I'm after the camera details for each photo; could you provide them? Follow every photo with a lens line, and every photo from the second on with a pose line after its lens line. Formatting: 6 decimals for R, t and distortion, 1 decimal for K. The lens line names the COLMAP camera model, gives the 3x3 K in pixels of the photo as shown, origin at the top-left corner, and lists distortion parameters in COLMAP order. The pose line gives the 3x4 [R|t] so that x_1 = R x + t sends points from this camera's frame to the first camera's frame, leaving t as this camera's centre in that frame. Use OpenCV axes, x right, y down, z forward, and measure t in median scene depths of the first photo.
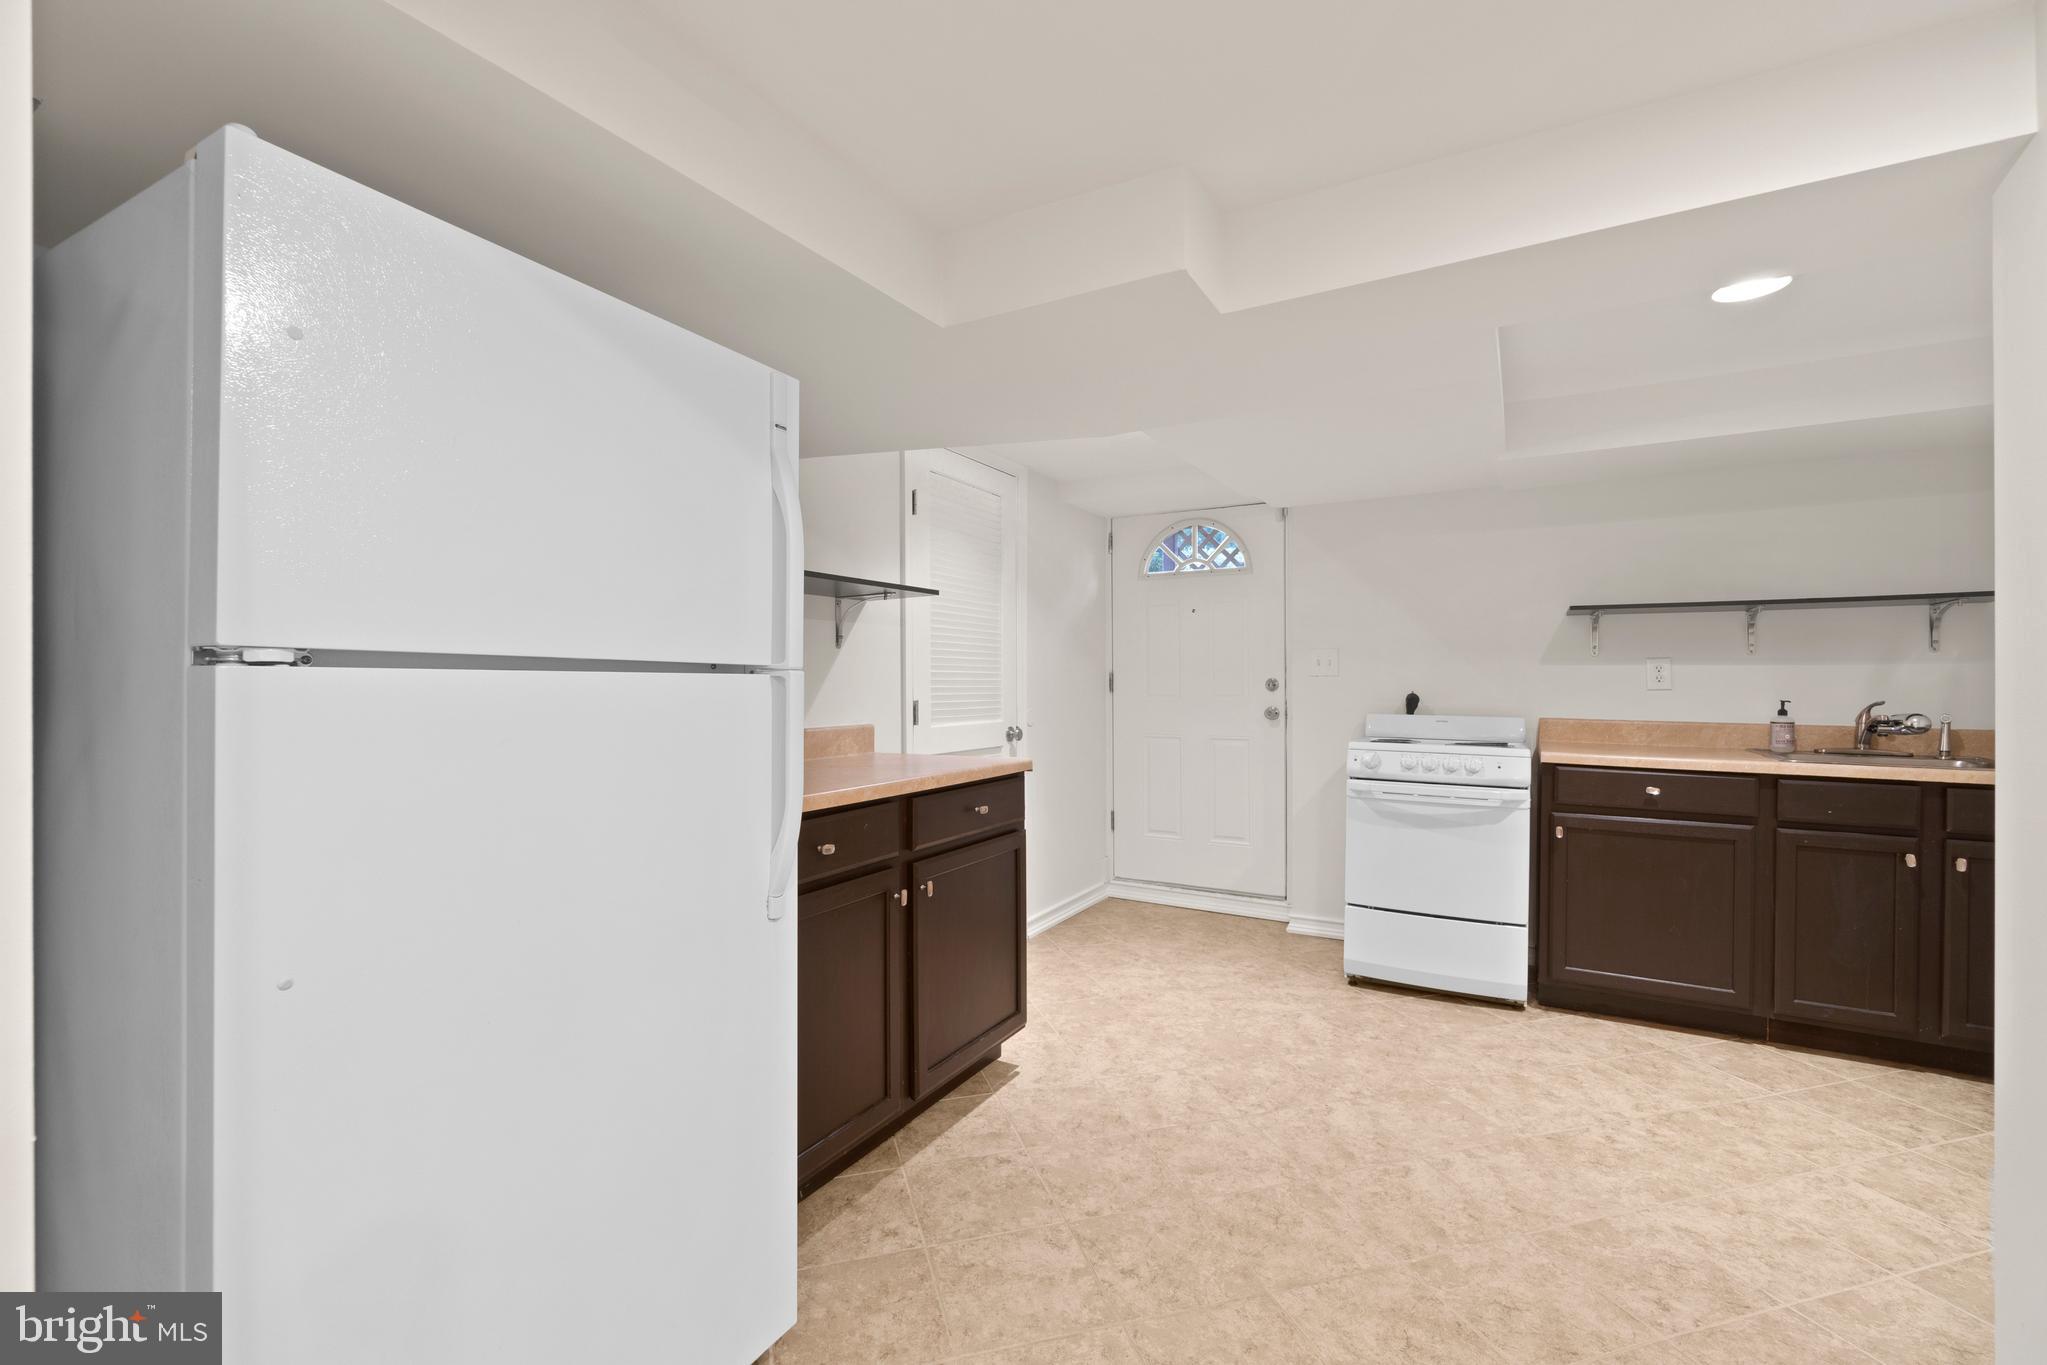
lens RADIAL K [[880.4, 0, 1023.5], [0, 880.4, 682.5], [0, 0, 1]] dist [-0.000706, 0.000052]
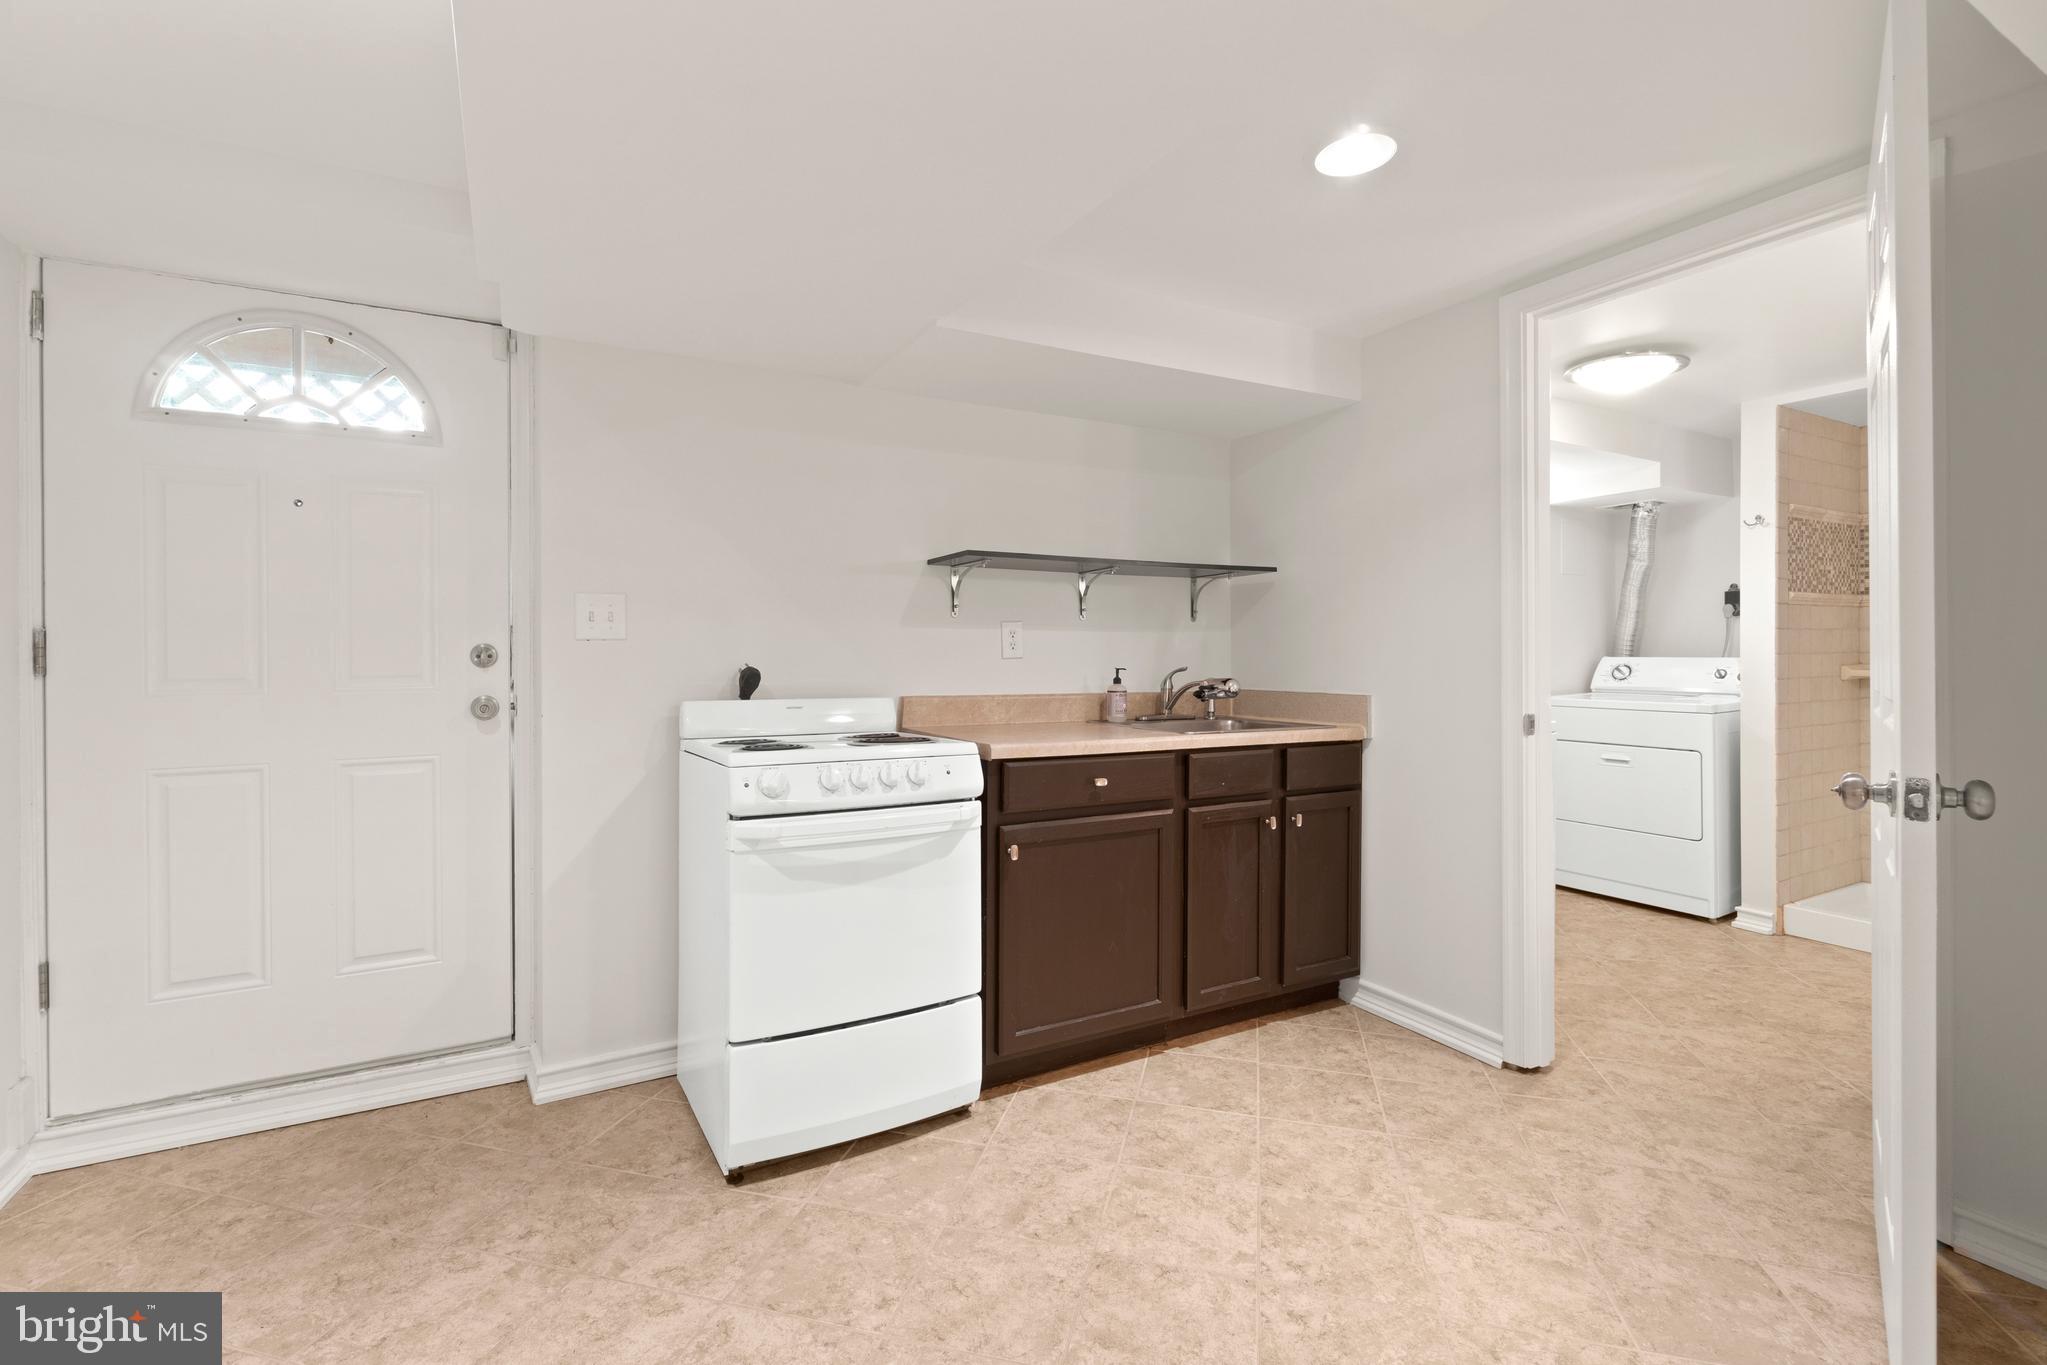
lens RADIAL K [[895.5, 0, 1014.9], [0, 895.5, 652.6], [0, 0, 1]] dist [-0.002500, -0.000021]
pose [[0.525053, -0.001924, 0.851067, -0.024050], [0.005336, 0.999985, -0.001032, 0.004135], [-0.851053, 0.005083, 0.525056, 0.597223]]
